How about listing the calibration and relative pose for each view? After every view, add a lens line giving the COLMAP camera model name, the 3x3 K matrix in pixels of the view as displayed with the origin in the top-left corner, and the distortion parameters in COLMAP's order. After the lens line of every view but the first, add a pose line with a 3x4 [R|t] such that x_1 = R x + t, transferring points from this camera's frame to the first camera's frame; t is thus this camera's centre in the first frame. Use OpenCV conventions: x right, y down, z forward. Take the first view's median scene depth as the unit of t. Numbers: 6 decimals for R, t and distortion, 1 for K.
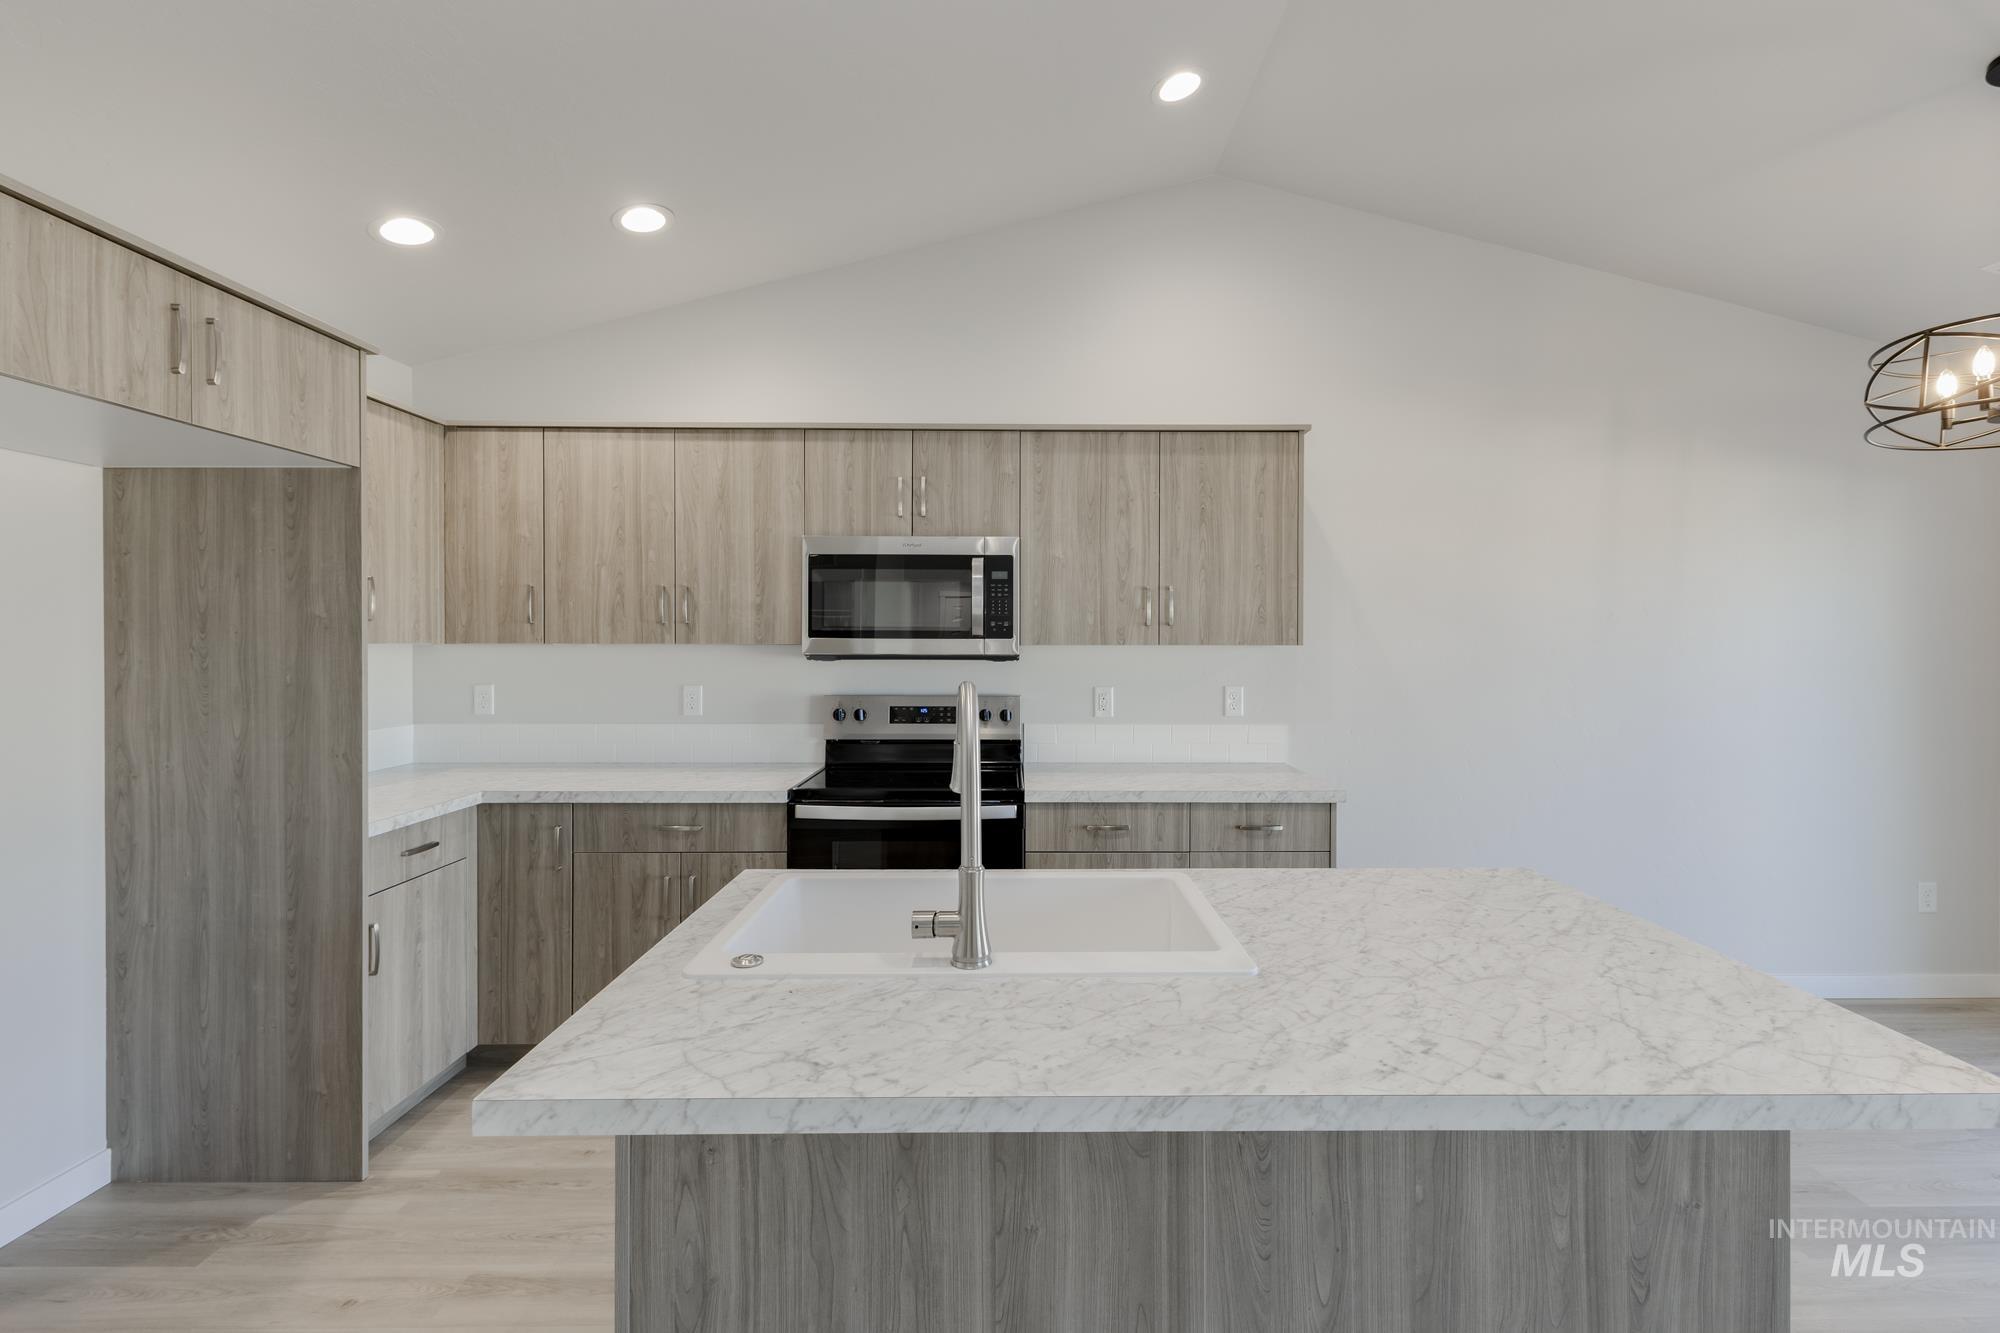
lens RADIAL K [[904.7, 0, 1001.7], [0, 904.7, 641.4], [0, 0, 1]] dist [0.001834, -0.000063]
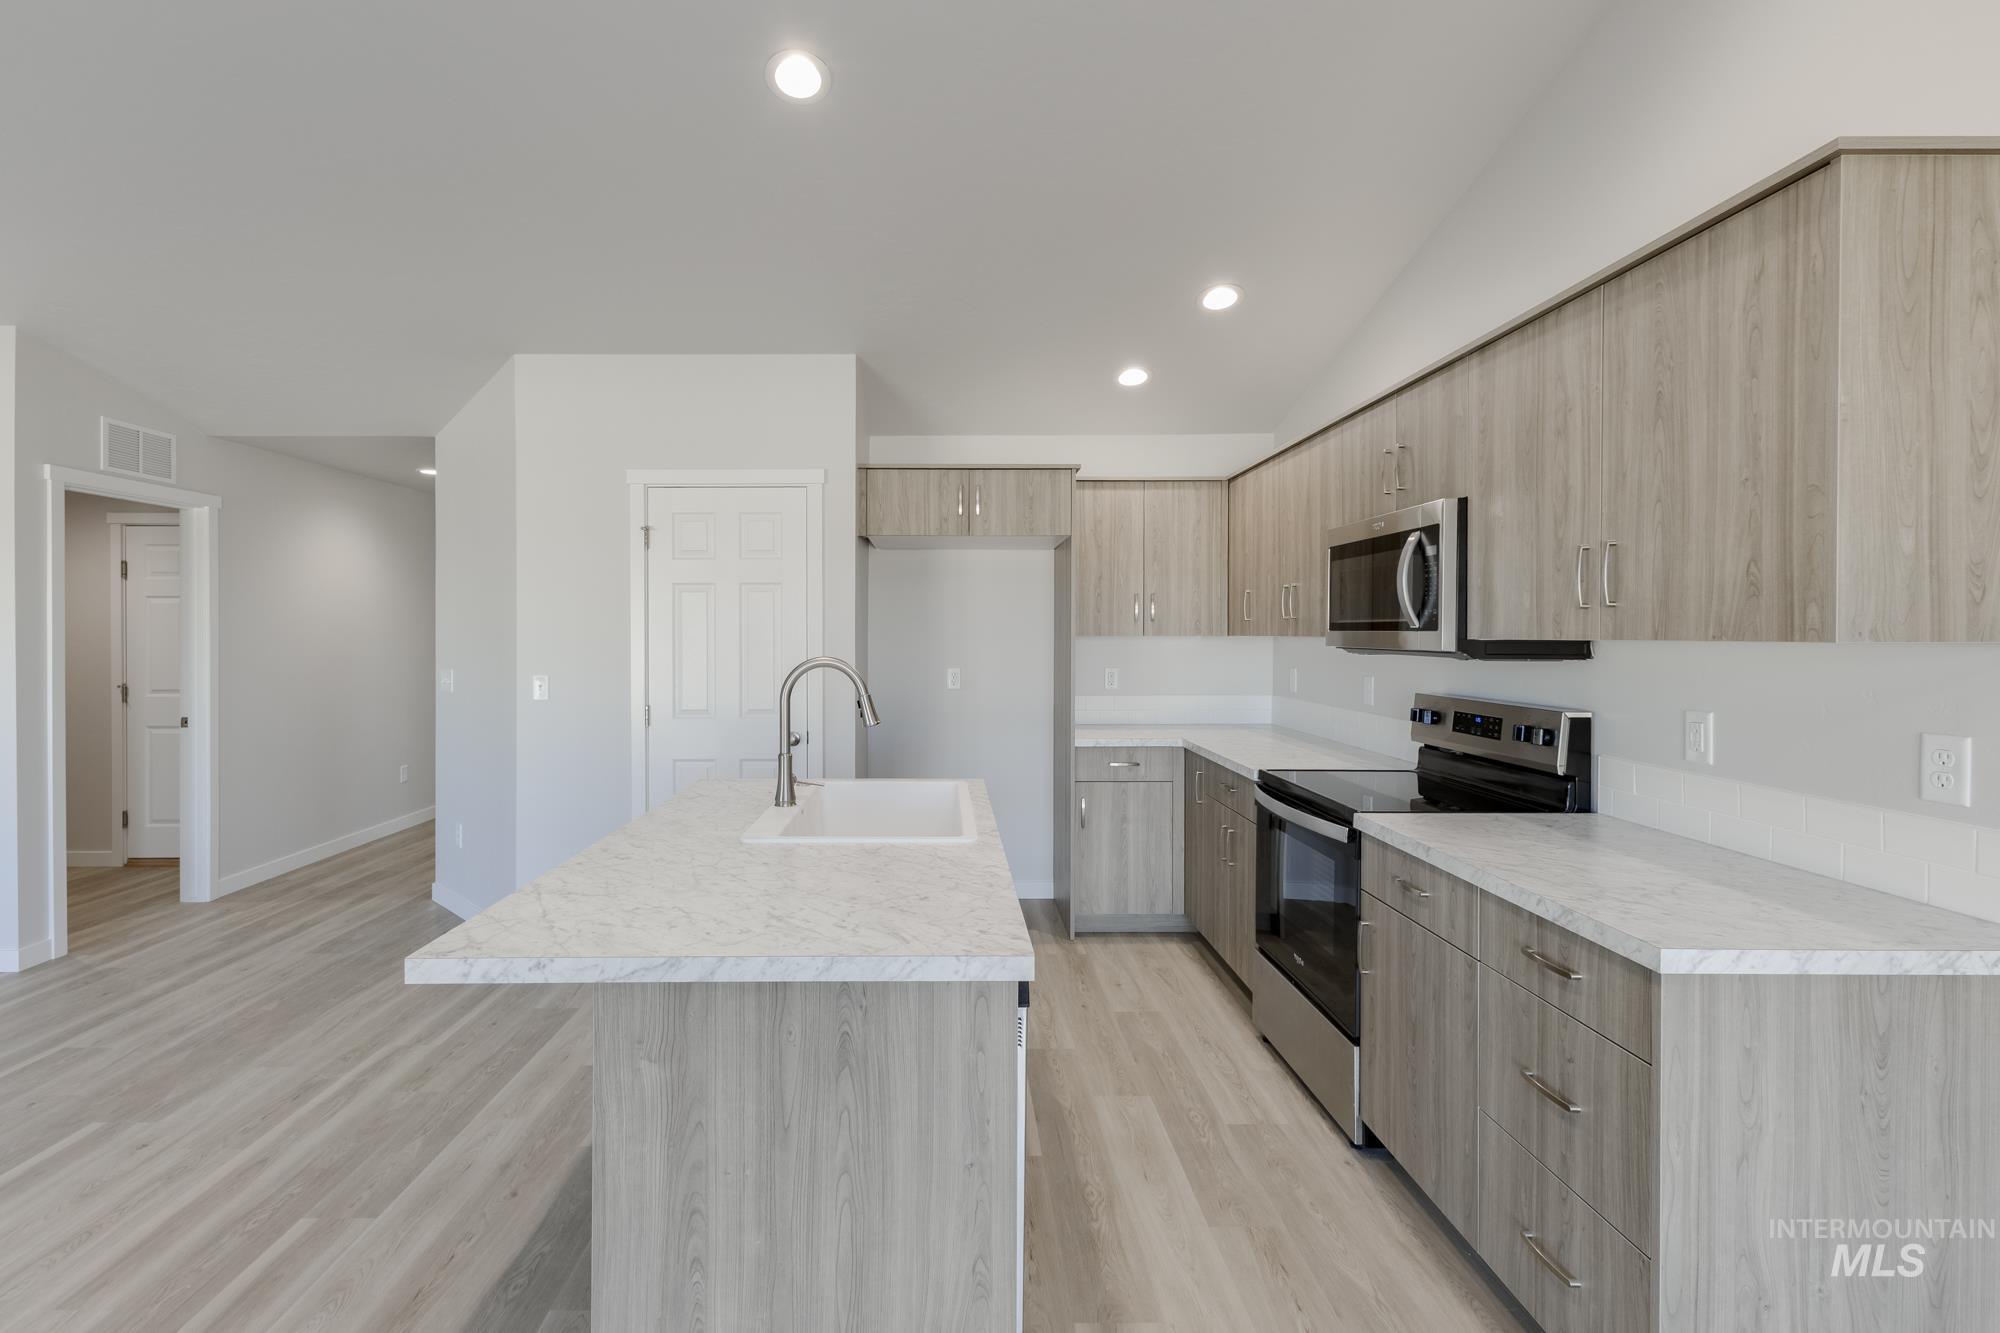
lens RADIAL K [[904.7, 0, 1001.7], [0, 904.7, 641.4], [0, 0, 1]] dist [0.001834, -0.000063]
pose [[0.047593, 0.007642, -0.998838, 0.768315], [-0.000114, 0.999971, 0.007646, 0.000432], [0.998867, -0.000250, 0.047593, 0.581552]]
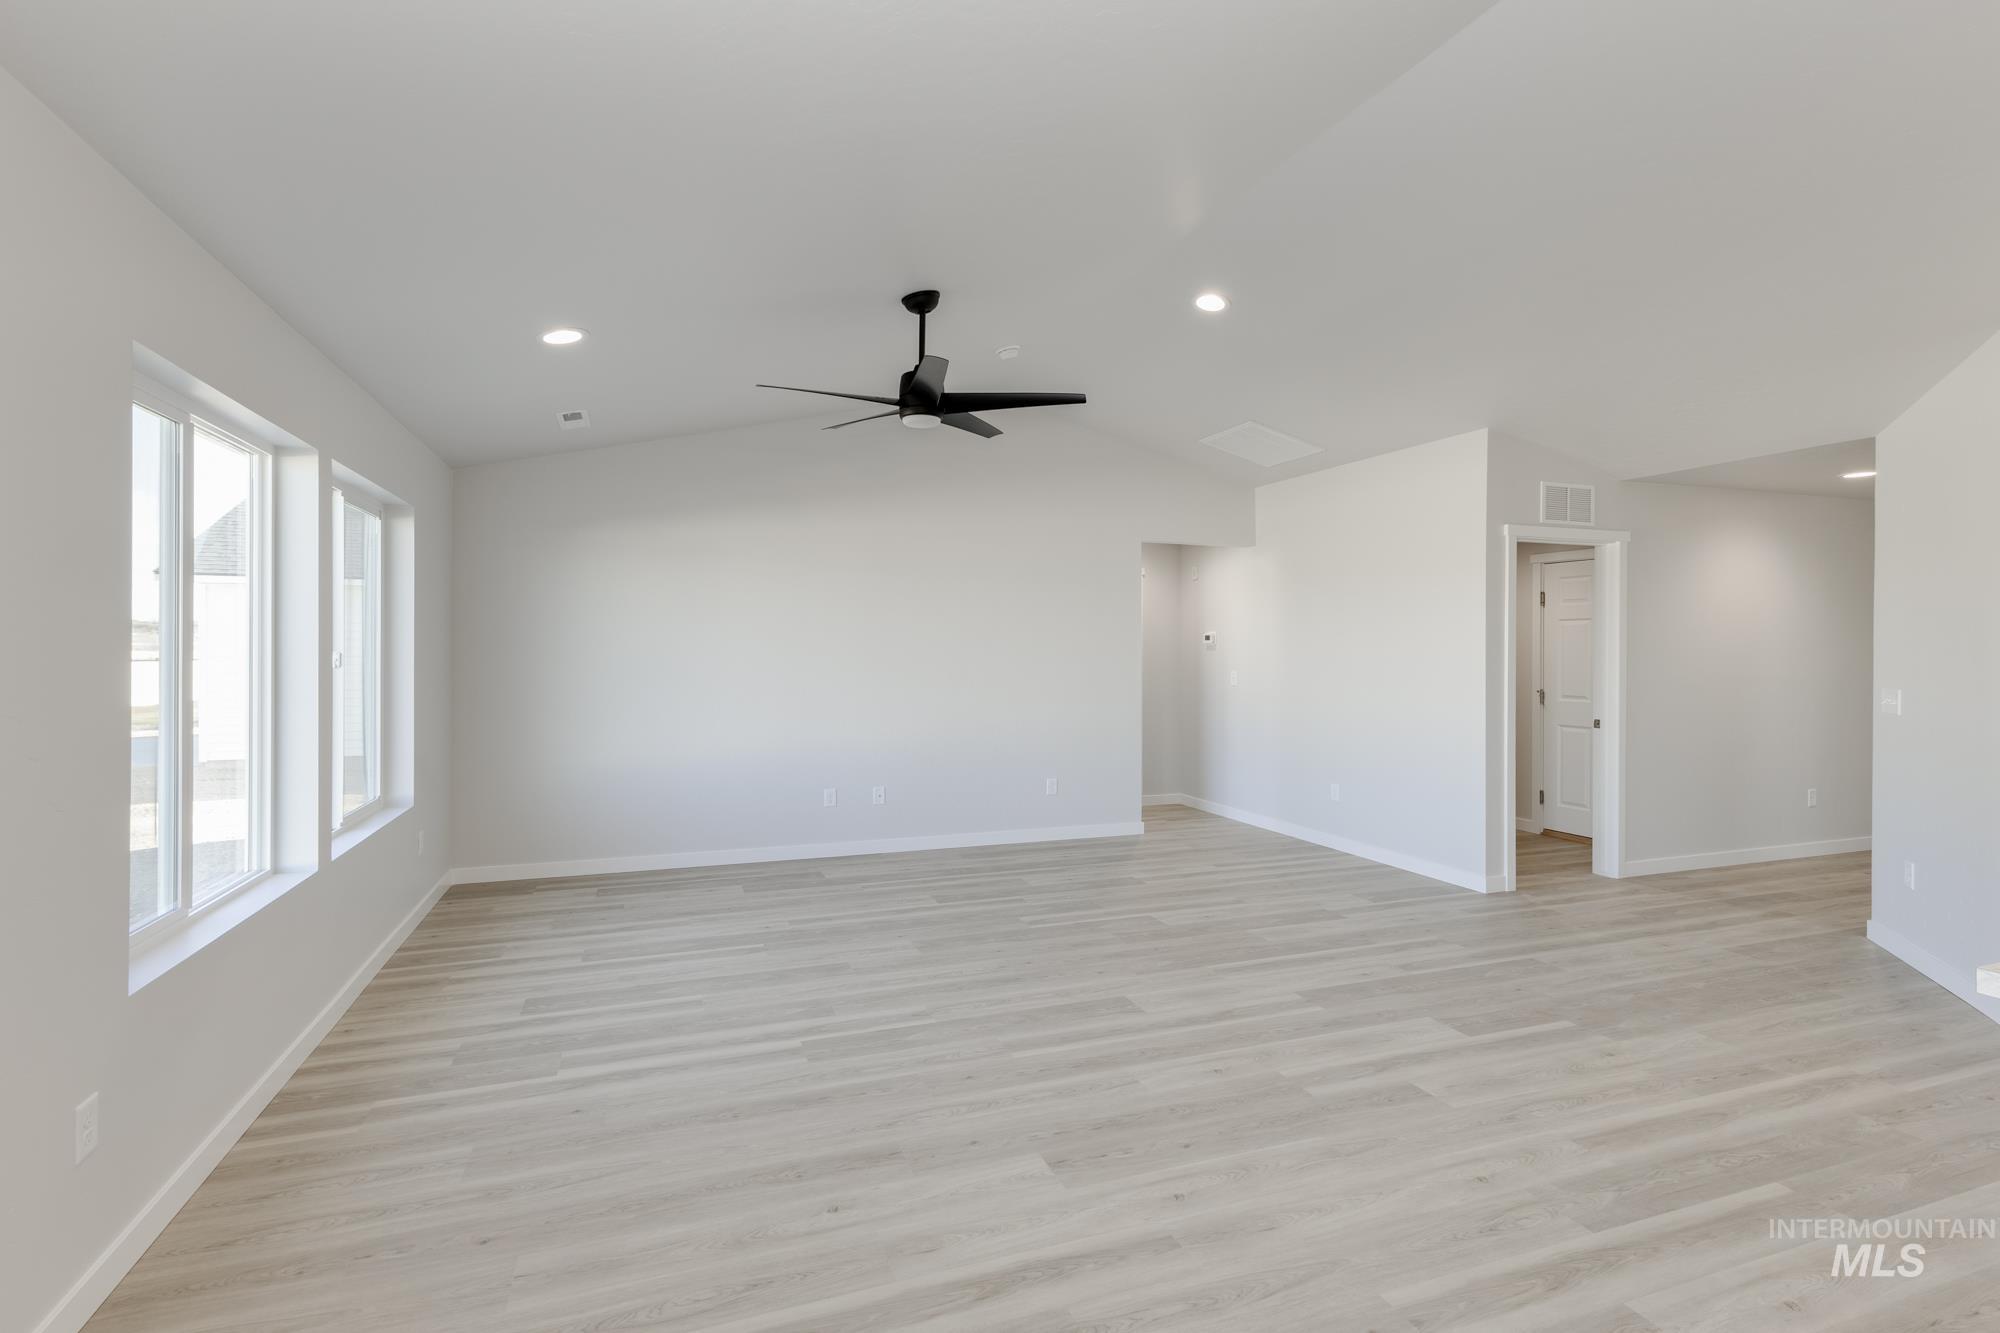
lens RADIAL K [[852.3, 0, 1003.3], [0, 852.3, 646.4], [0, 0, 1]] dist [-0.000426, -0.001010]
pose [[-0.957625, -0.003809, -0.287992, 0.870964], [-0.003194, 0.999992, -0.002607, 0.001664], [0.288000, -0.001577, -0.957629, 0.577028]]
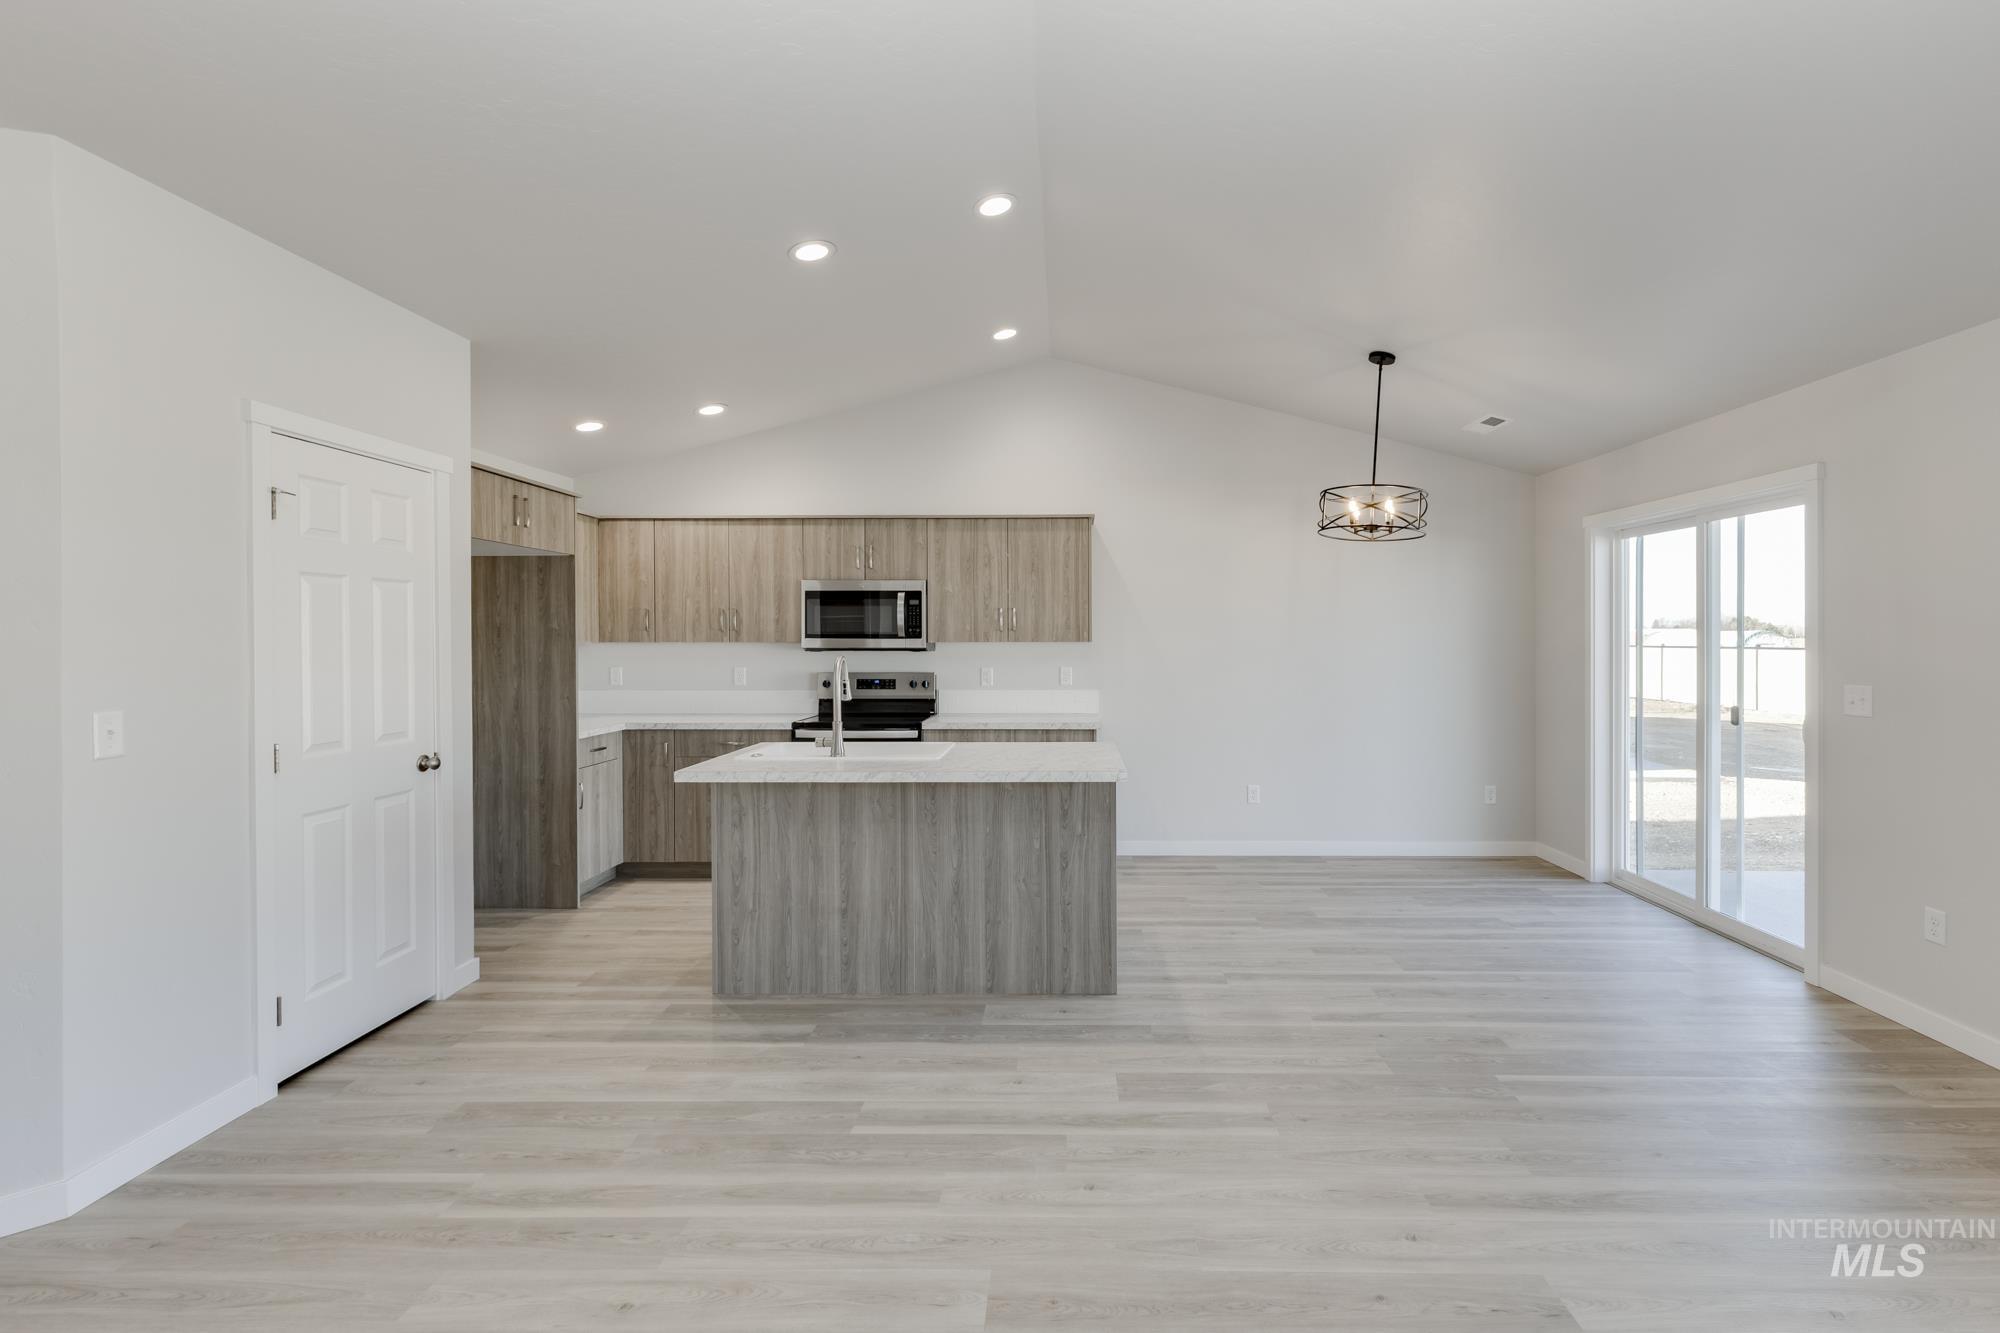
lens RADIAL K [[874.4, 0, 1024.1], [0, 874.4, 644.1], [0, 0, 1]] dist [0.000404, -0.000071]
pose [[0.999817, -0.003222, -0.018873, 0.239539], [0.003300, 0.999986, 0.004125, 0.001308], [0.018859, -0.004186, 0.999813, -0.676783]]
